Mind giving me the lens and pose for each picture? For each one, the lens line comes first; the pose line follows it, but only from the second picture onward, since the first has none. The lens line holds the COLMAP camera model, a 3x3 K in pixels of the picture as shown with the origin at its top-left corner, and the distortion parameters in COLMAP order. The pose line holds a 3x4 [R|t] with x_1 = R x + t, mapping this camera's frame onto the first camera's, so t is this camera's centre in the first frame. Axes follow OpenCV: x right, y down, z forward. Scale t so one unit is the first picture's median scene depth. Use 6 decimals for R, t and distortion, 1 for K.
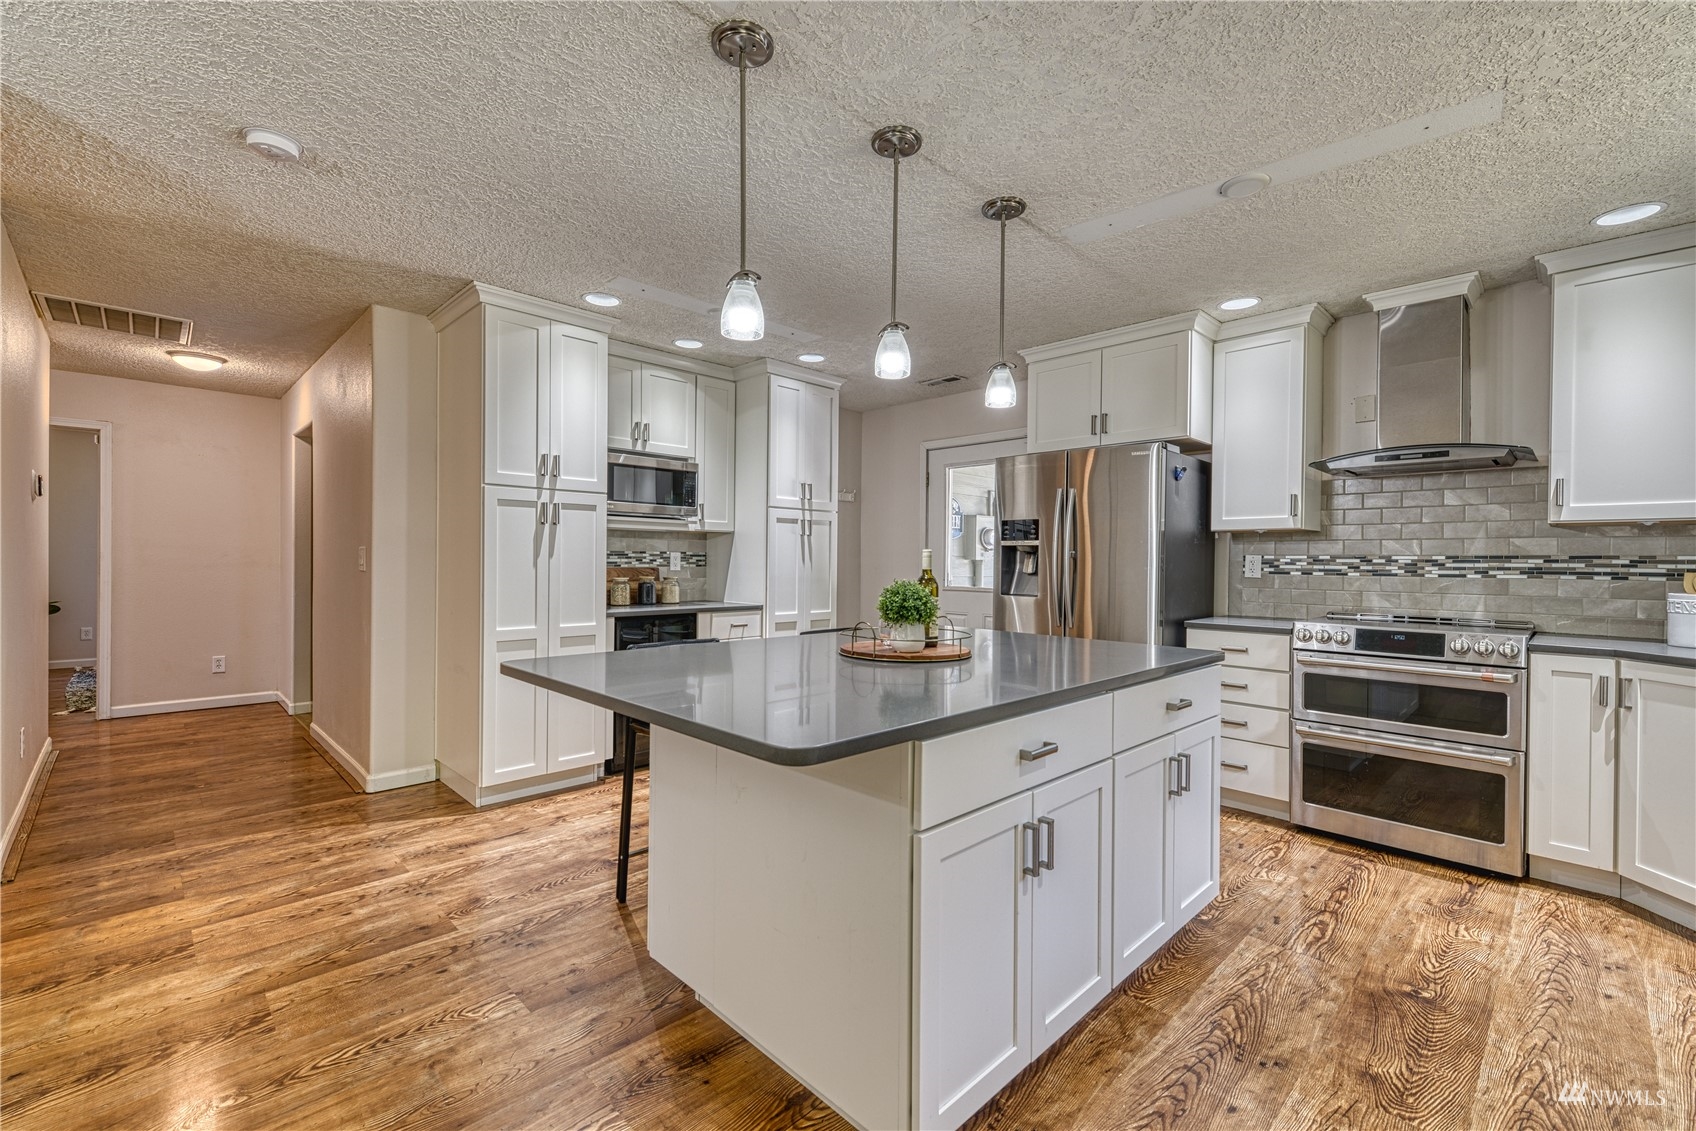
lens RADIAL K [[726.7, 0, 846.6], [0, 726.7, 564.7], [0, 0, 1]] dist [0.020031, -0.005174]
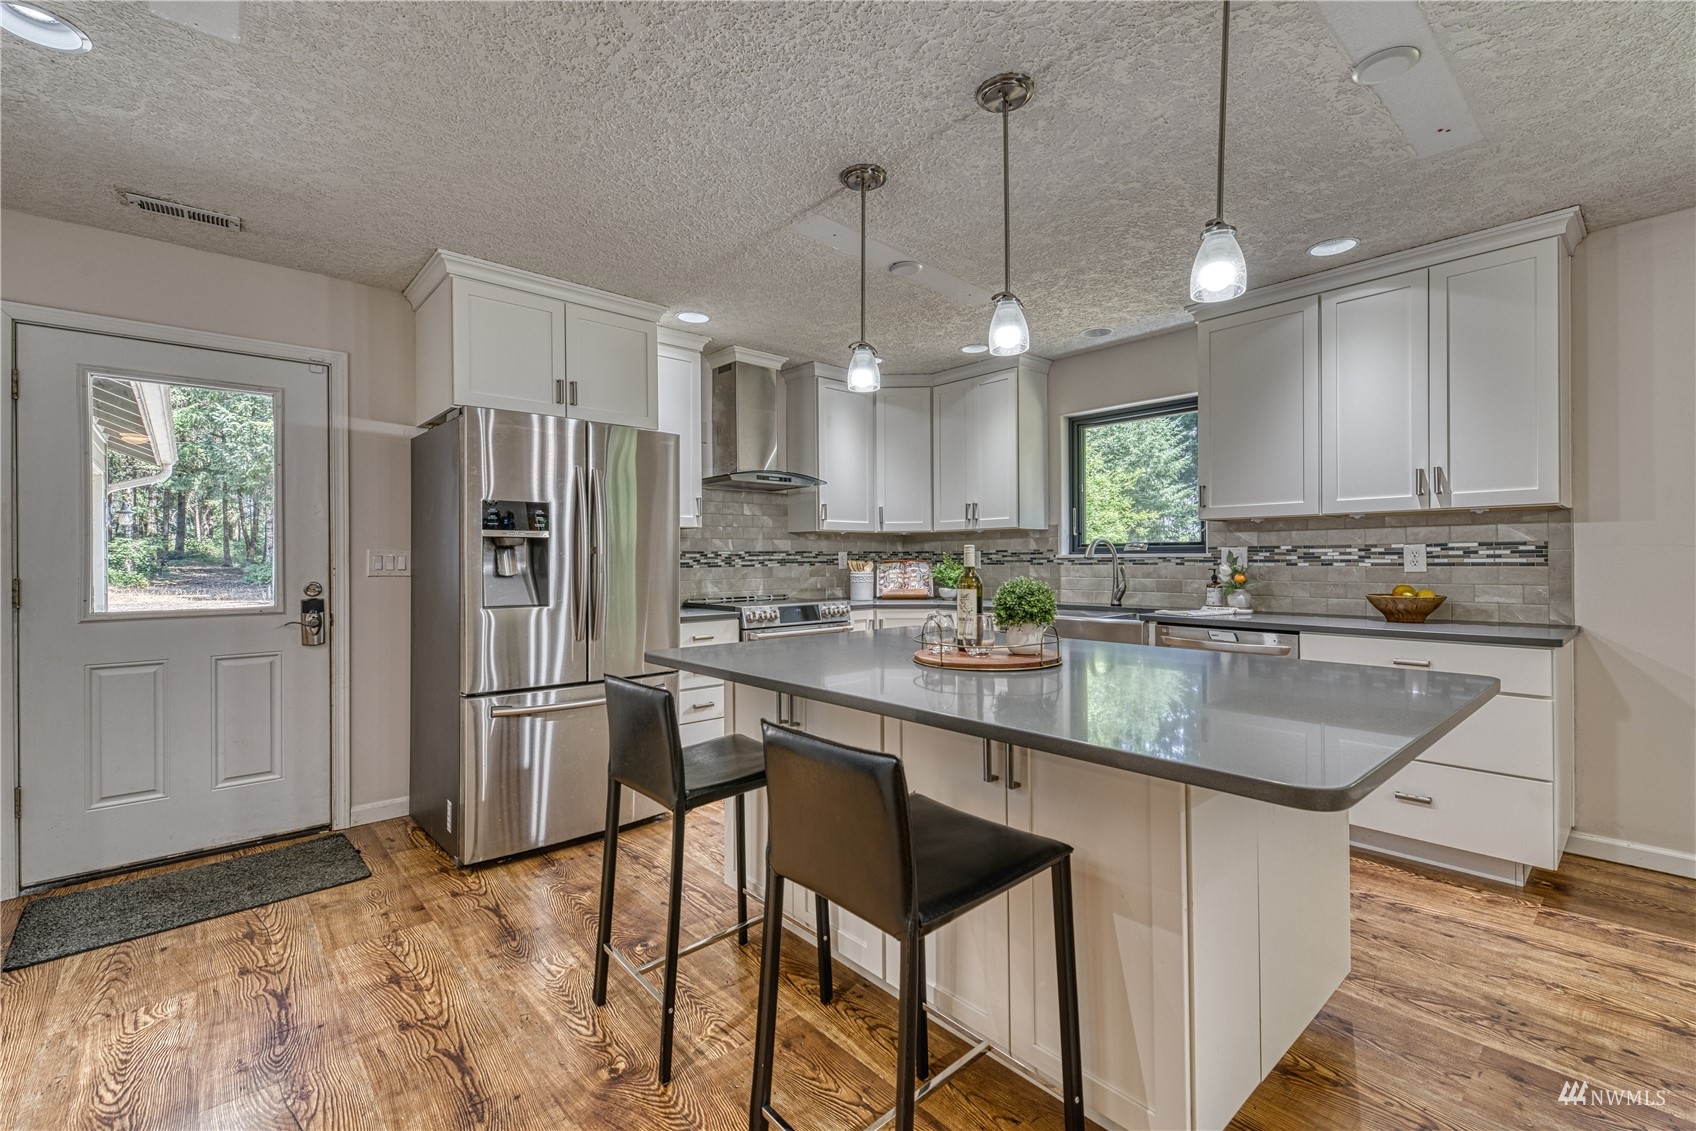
lens RADIAL K [[726.7, 0, 850.3], [0, 726.7, 561.1], [0, 0, 1]] dist [0.020031, -0.005174]
pose [[0.051119, -0.013958, 0.998595, -0.620445], [0.012464, 0.999833, 0.013337, -0.010920], [-0.998615, 0.011765, 0.051285, 0.840564]]
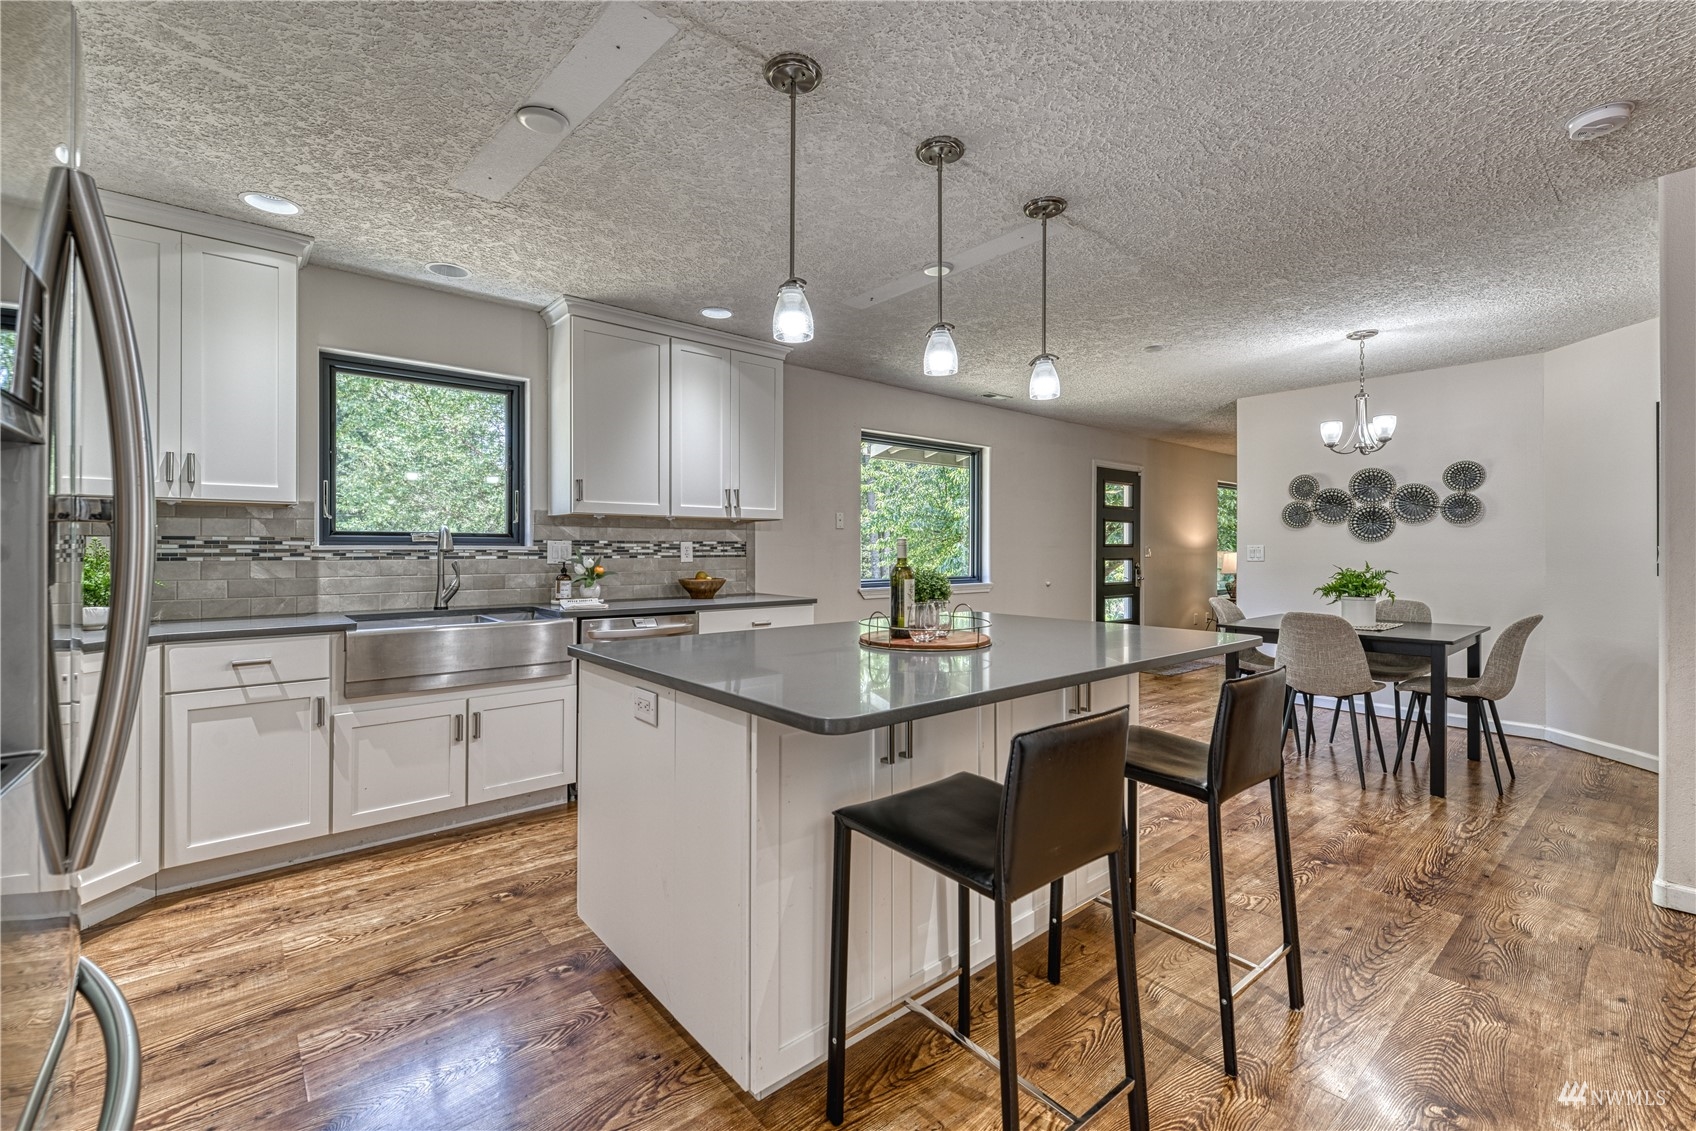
lens RADIAL K [[726.7, 0, 851.9], [0, 726.7, 548.5], [0, 0, 1]] dist [0.020031, -0.005174]
pose [[-0.997683, -0.011945, 0.066970, 0.086260], [-0.011649, 0.999921, 0.004811, -0.007983], [-0.067022, 0.004020, -0.997743, 1.505863]]
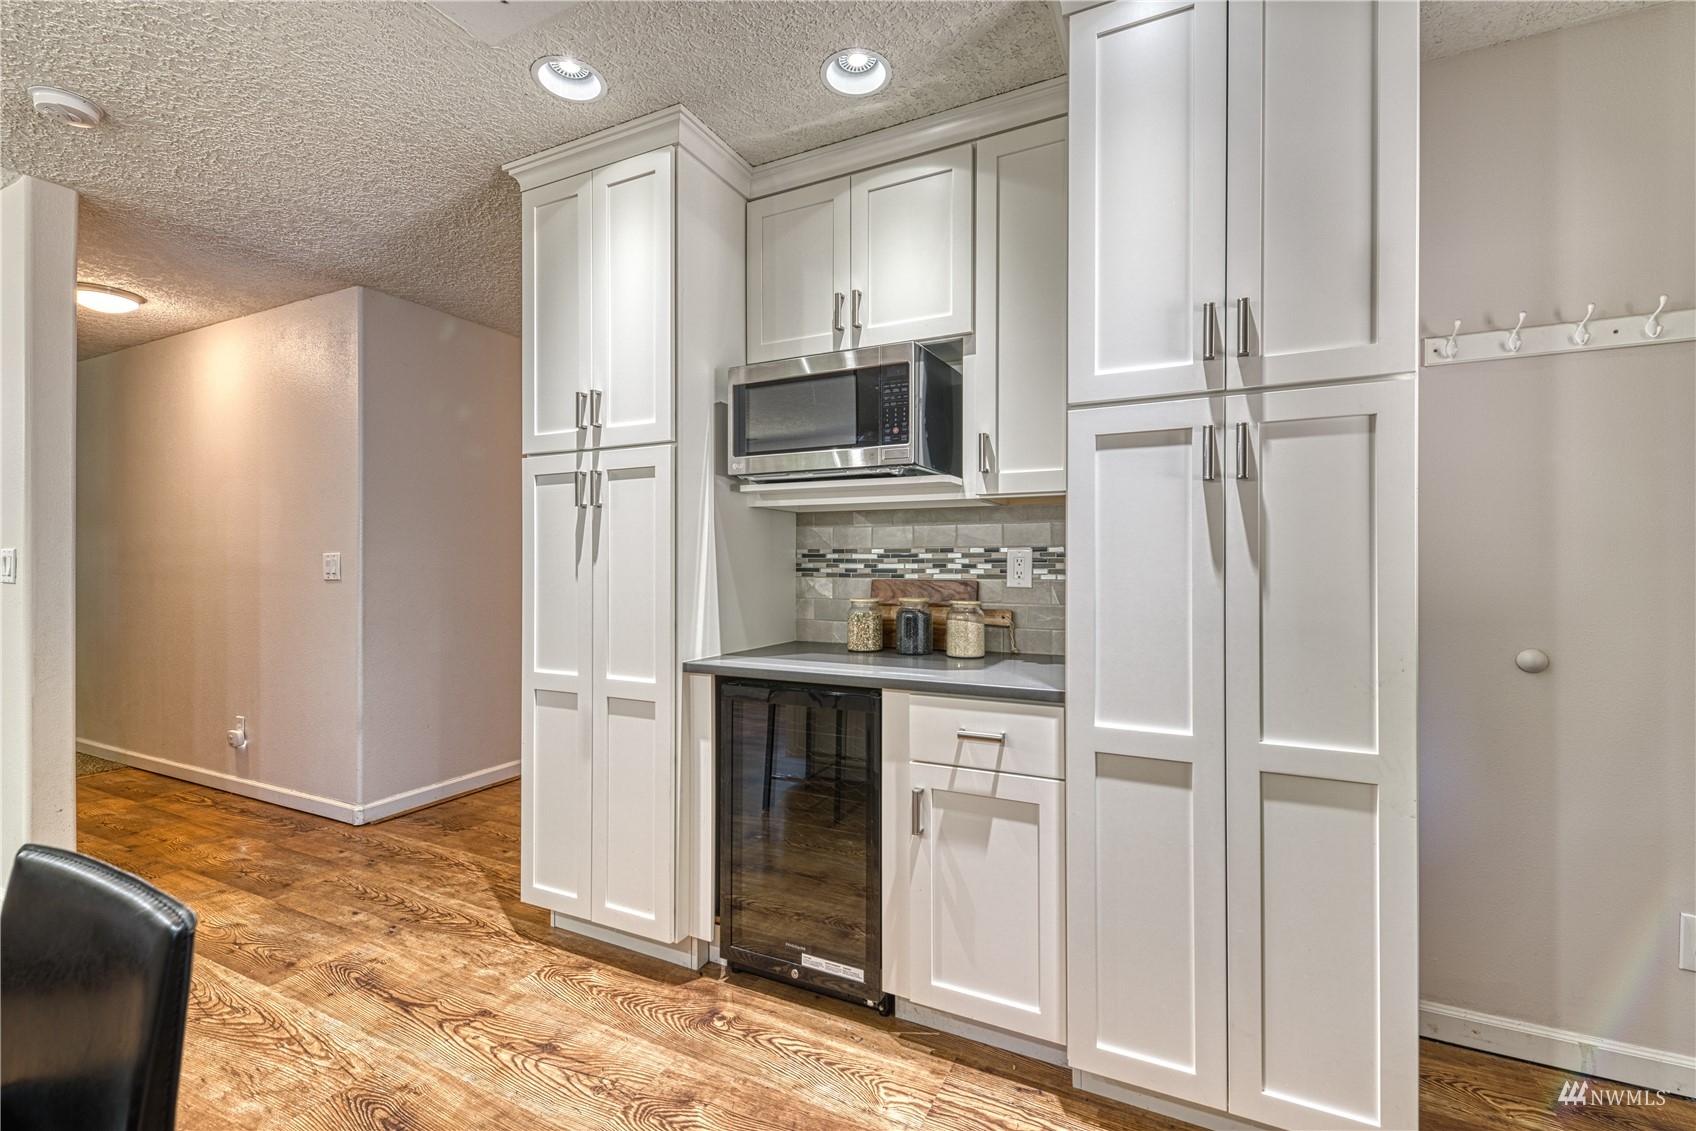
lens RADIAL K [[726.7, 0, 845.5], [0, 726.7, 560.3], [0, 0, 1]] dist [0.020031, -0.005174]
pose [[0.321946, -0.015151, -0.946637, 0.275859], [-0.003031, 0.999850, -0.017034, -0.001820], [0.946753, 0.008353, 0.321852, 1.183956]]
